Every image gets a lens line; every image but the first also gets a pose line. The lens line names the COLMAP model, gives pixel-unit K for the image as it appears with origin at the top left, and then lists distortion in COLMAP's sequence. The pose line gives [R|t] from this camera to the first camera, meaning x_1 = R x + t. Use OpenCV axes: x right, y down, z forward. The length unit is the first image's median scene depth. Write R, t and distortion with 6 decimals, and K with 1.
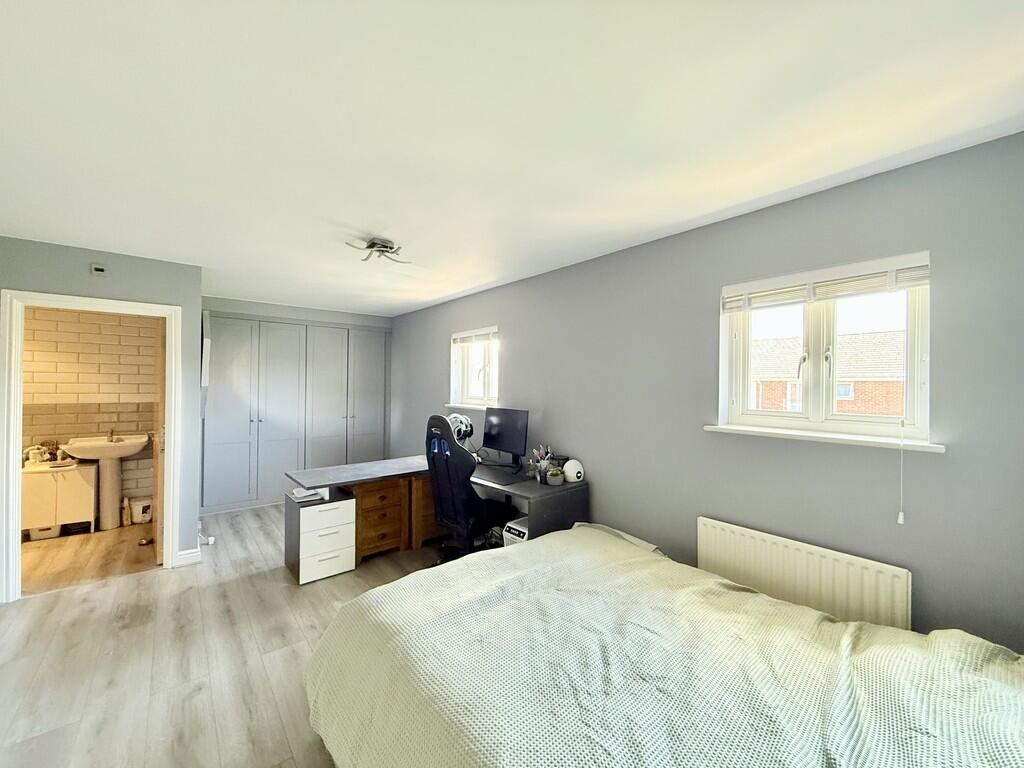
lens RADIAL K [[408.7, 0, 508.8], [0, 408.7, 384.3], [0, 0, 1]] dist [-0.000431, -0.000528]
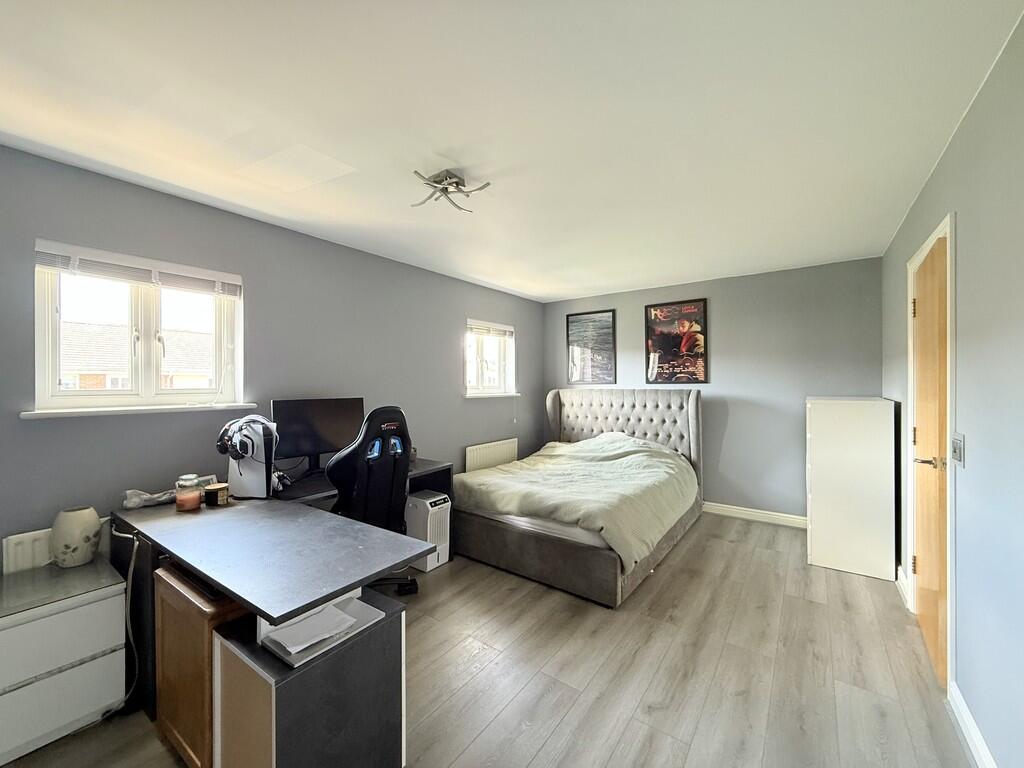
lens RADIAL K [[408.7, 0, 508.8], [0, 408.7, 384.3], [0, 0, 1]] dist [-0.000431, -0.000528]
pose [[-0.245299, -0.013286, 0.969356, -1.468509], [-0.001478, 0.999910, 0.013331, 0.033965], [-0.969446, 0.001837, -0.245297, 1.450399]]
